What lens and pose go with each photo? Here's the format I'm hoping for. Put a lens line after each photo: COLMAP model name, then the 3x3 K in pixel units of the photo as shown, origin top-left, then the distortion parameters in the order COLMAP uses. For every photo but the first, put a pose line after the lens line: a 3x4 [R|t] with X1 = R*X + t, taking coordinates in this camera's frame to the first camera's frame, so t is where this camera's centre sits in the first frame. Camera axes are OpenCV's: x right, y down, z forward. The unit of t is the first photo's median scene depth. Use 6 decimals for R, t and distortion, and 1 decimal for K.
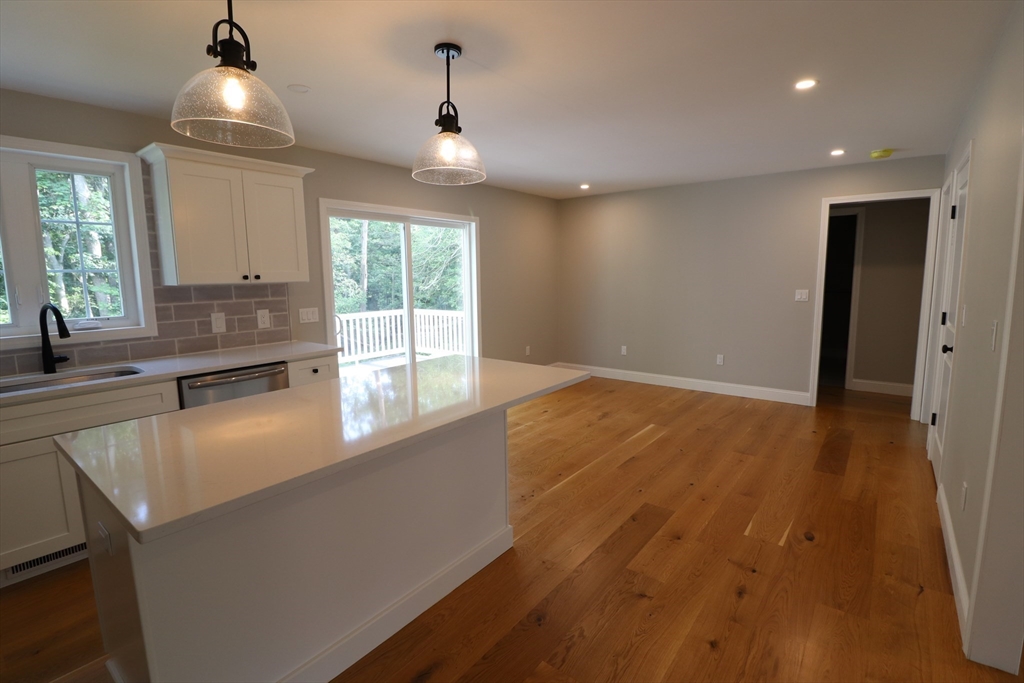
lens RADIAL K [[475.4, 0, 512.0], [0, 475.4, 341.5], [0, 0, 1]] dist [-0.028697, -0.000374]
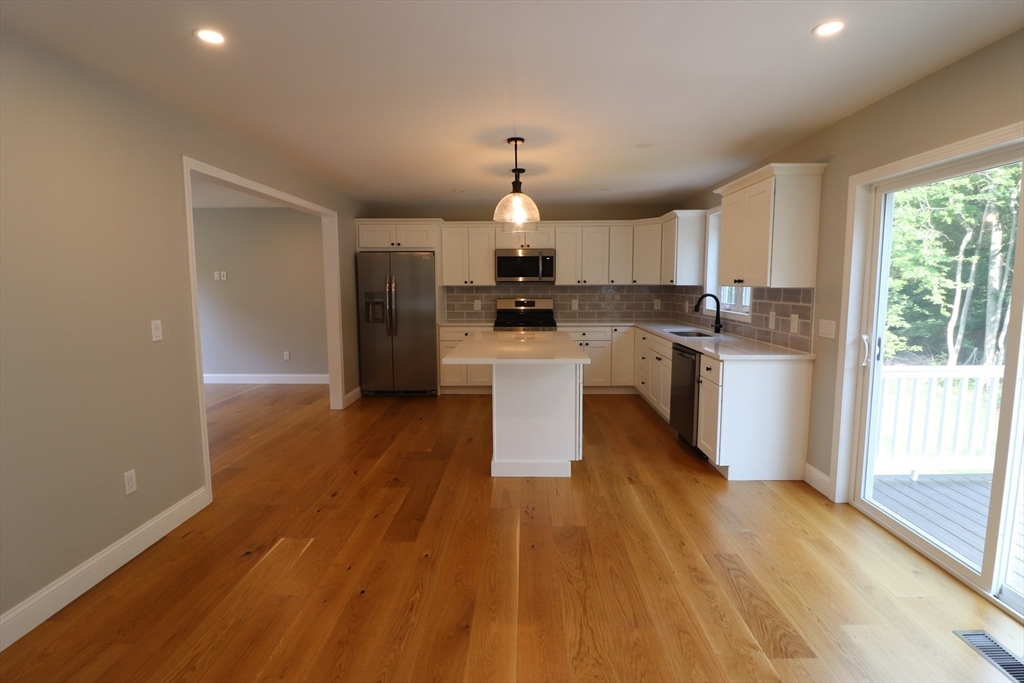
lens RADIAL K [[475.4, 0, 512.0], [0, 475.4, 341.5], [0, 0, 1]] dist [-0.028697, -0.000374]
pose [[-0.803772, 0.089376, -0.588185, 0.563231], [-0.068620, 0.968126, 0.240880, -0.224713], [0.590966, 0.233974, -0.772020, 1.537783]]
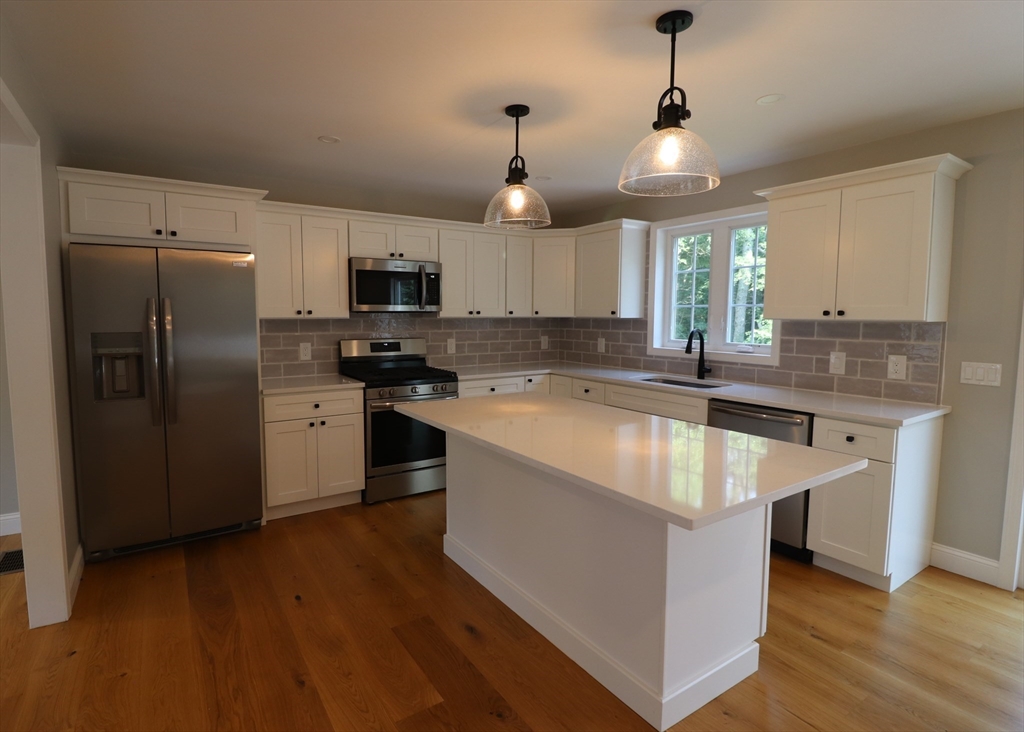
lens RADIAL K [[514.5, 0, 483.7], [0, 514.5, 361.3], [0, 0, 1]] dist [-0.018686, -0.000369]
pose [[-0.342554, 0.099219, -0.934244, 0.518828], [-0.127865, 0.980231, 0.150987, -0.104734], [0.930756, 0.171179, -0.323096, 0.694459]]
